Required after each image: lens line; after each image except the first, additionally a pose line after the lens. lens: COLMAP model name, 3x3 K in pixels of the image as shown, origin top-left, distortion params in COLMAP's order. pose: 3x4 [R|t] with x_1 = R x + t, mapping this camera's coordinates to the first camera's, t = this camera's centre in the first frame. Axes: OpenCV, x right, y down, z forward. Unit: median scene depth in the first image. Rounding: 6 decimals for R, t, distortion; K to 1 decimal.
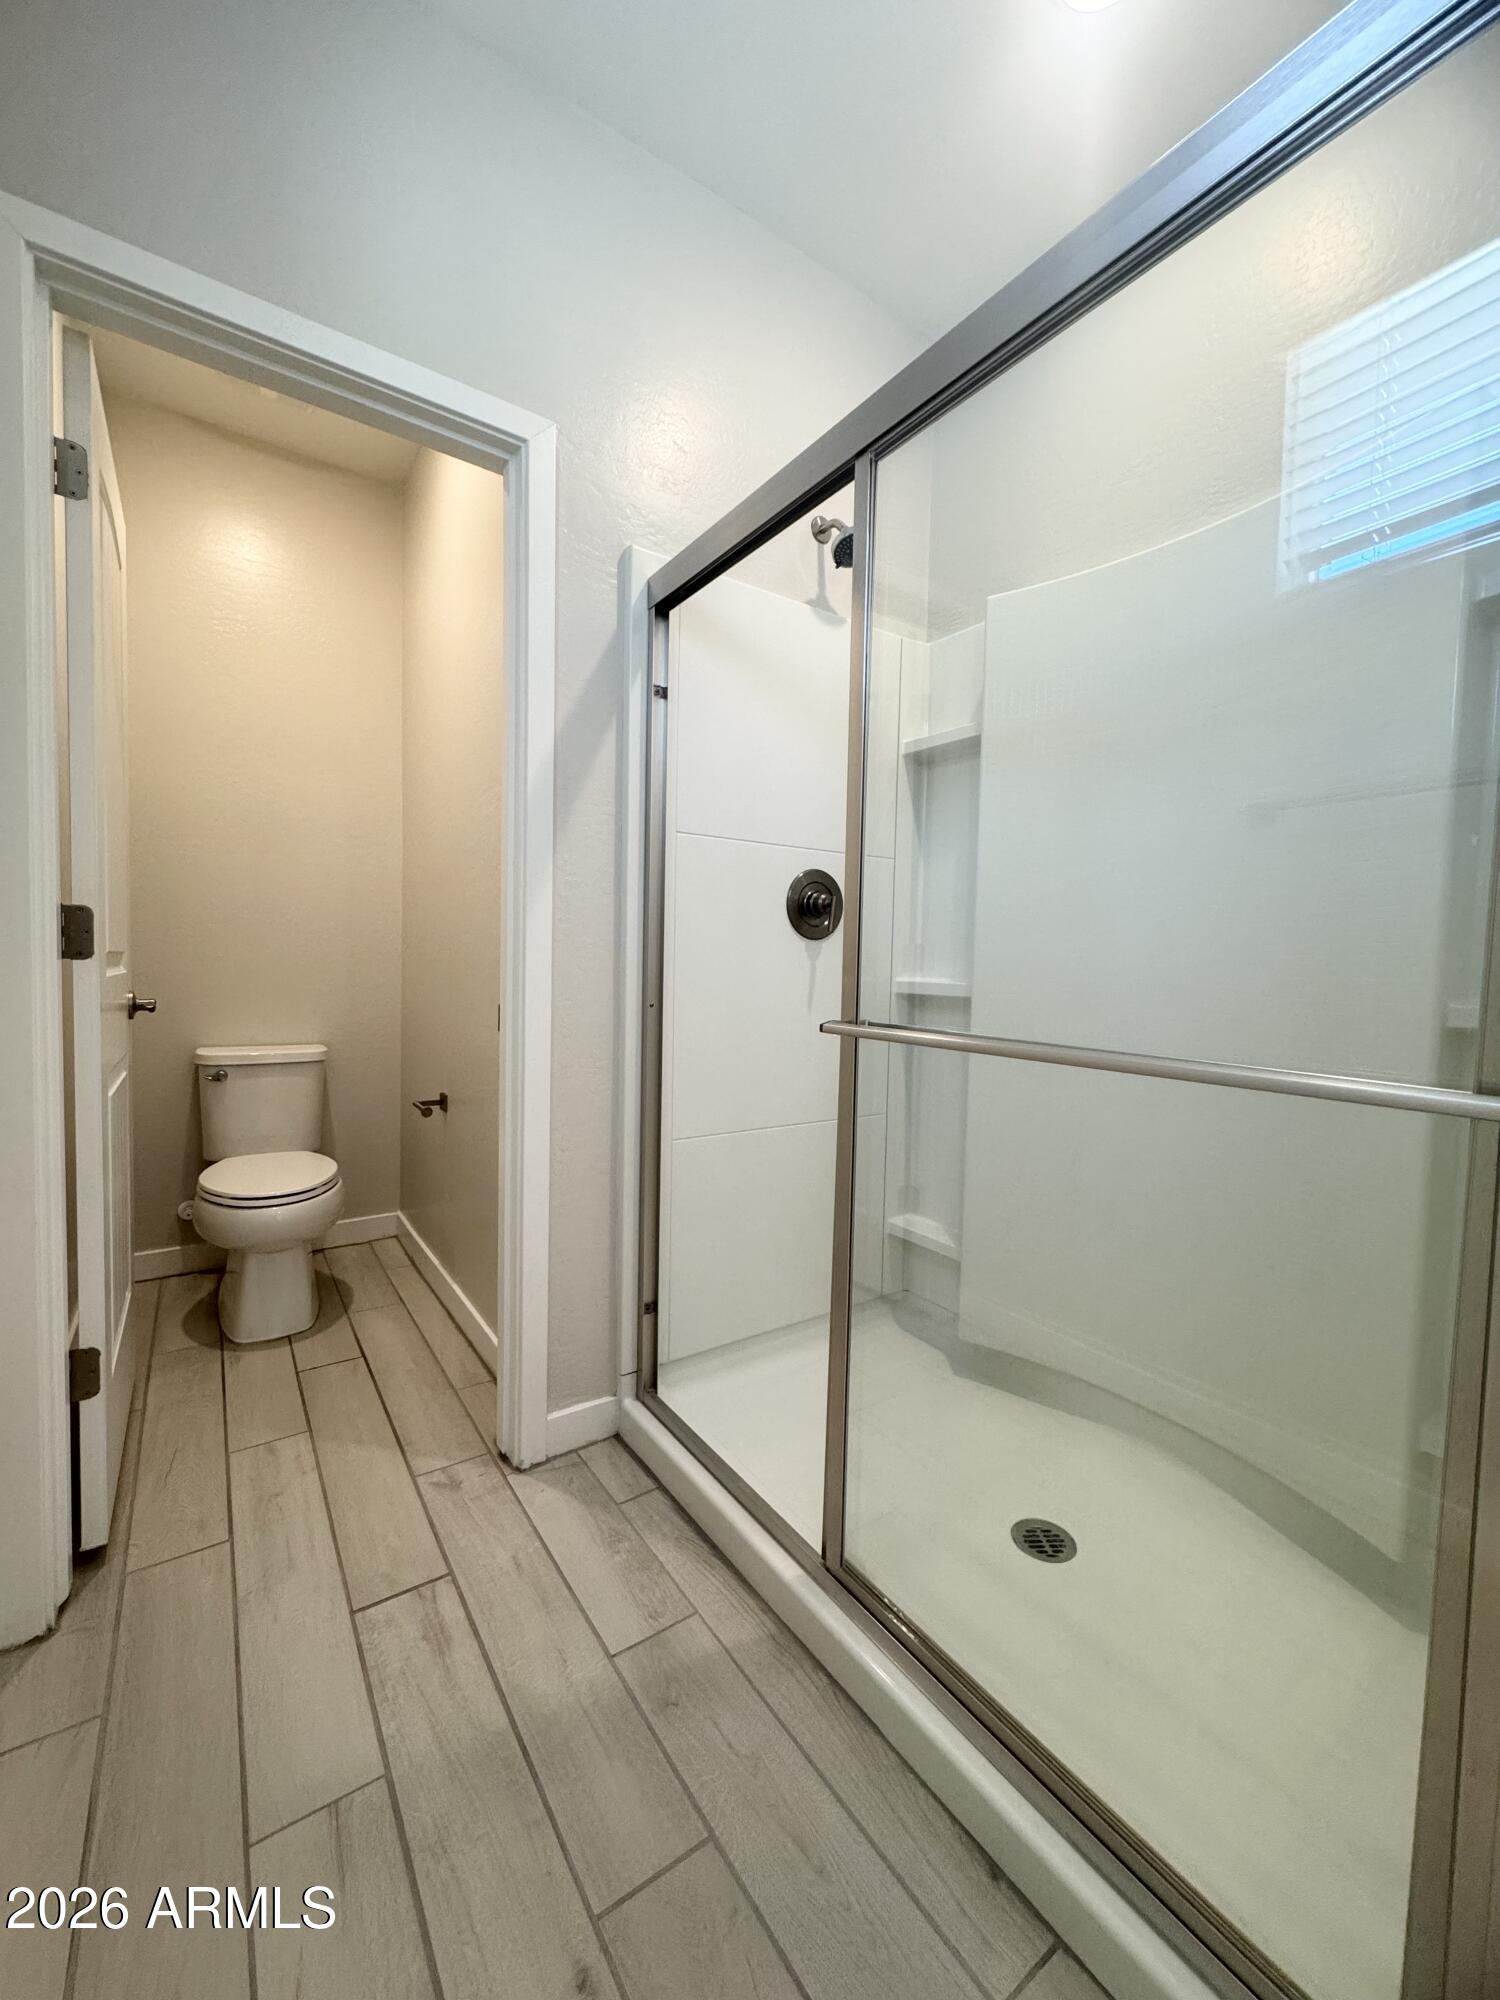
lens RADIAL K [[797.8, 0, 754.6], [0, 797.8, 998.6], [0, 0, 1]] dist [-0.000783, 0.000286]
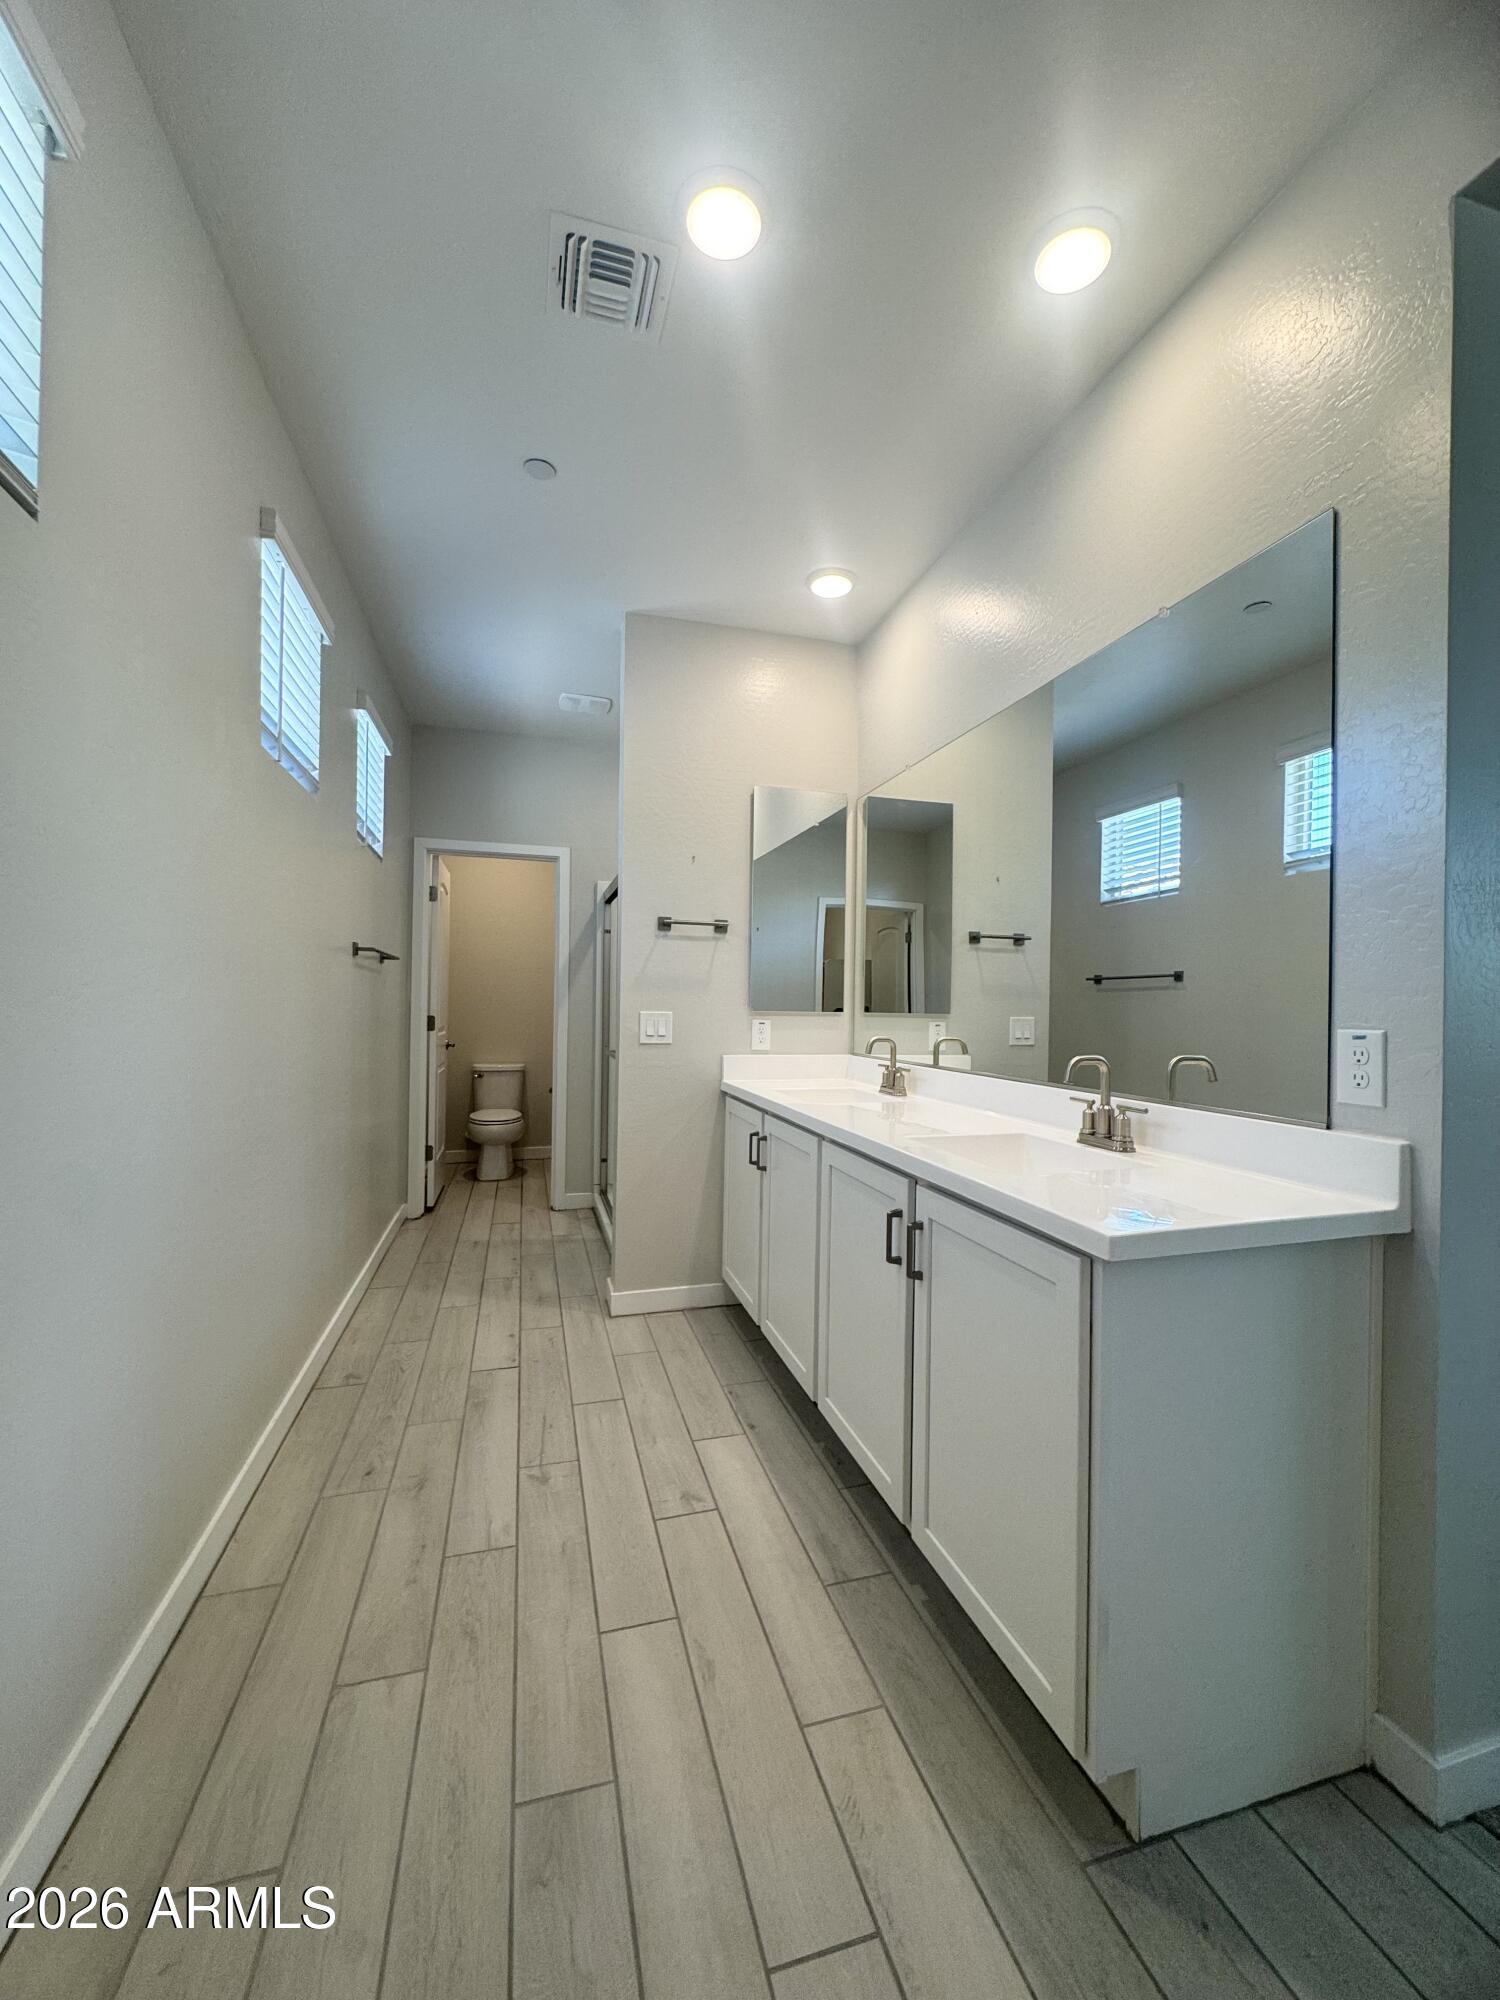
lens RADIAL K [[797.8, 0, 748.8], [0, 797.8, 1001.4], [0, 0, 1]] dist [-0.000783, 0.000286]
pose [[0.945860, -0.008816, -0.324454, 1.183323], [-0.007873, 0.998714, -0.050088, -0.011123], [0.324478, 0.049931, 0.944574, -1.369961]]
